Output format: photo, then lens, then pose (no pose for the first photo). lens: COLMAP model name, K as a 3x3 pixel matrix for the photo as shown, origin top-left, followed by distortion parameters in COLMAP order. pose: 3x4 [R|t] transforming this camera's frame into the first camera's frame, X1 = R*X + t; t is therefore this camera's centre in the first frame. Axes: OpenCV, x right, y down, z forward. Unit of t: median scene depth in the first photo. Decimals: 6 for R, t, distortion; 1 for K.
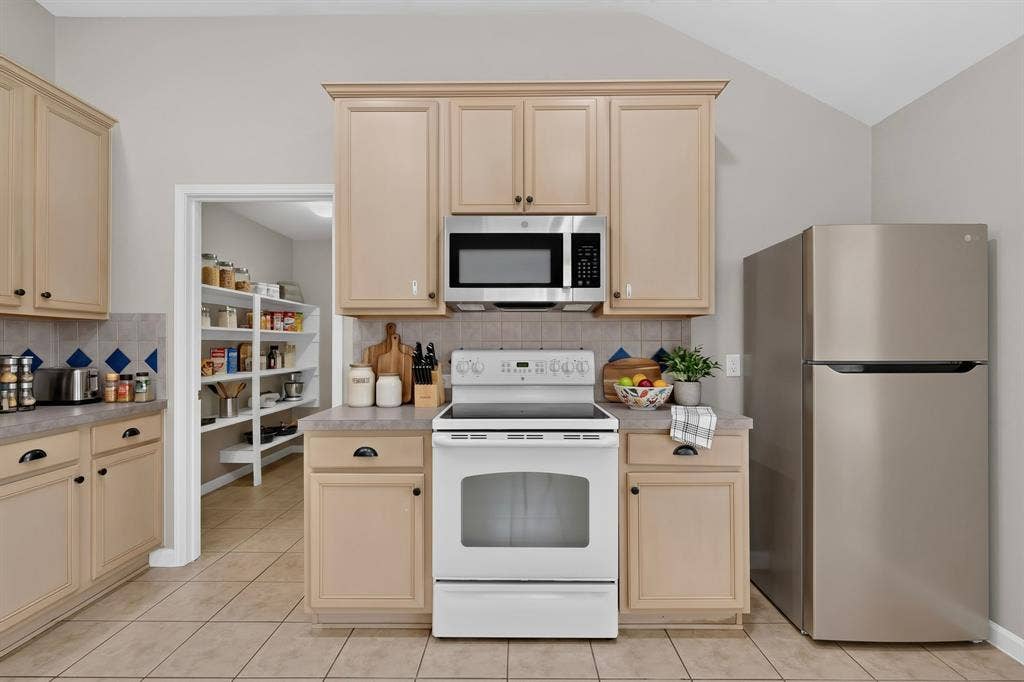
lens RADIAL K [[446.4, 0, 514.0], [0, 446.4, 343.8], [0, 0, 1]] dist [0.000061, 0.000296]
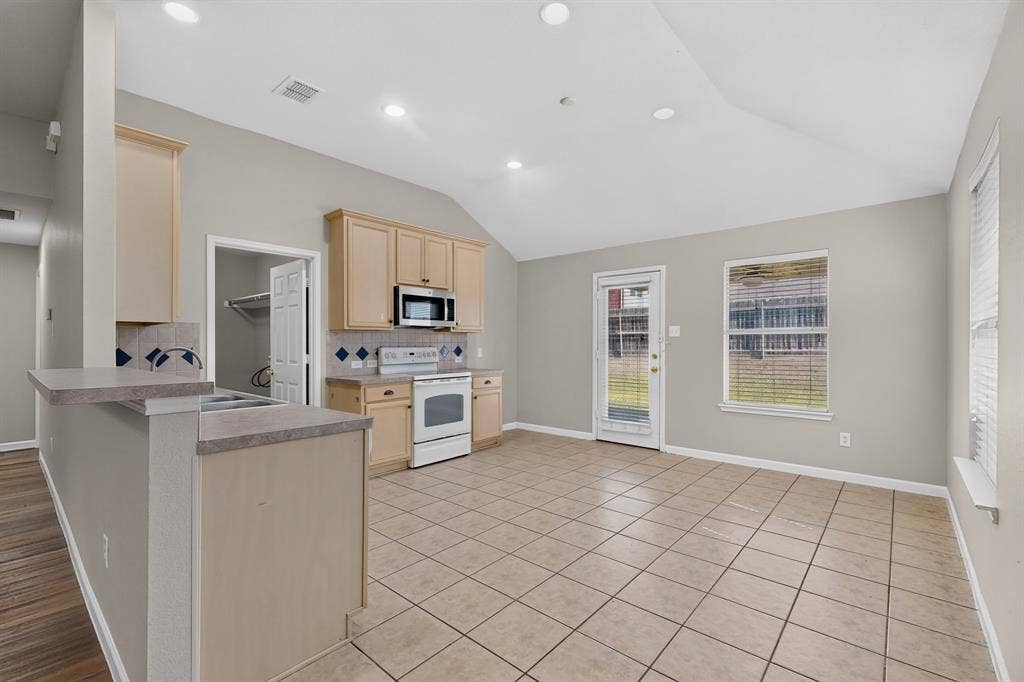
lens RADIAL K [[444.7, 0, 514.0], [0, 444.7, 343.3], [0, 0, 1]] dist [-0.000285, -0.000769]
pose [[0.647436, -0.000267, 0.762120, -1.623643], [-0.000997, 0.999999, 0.001197, -0.008353], [-0.762119, -0.001535, 0.647435, -0.927768]]
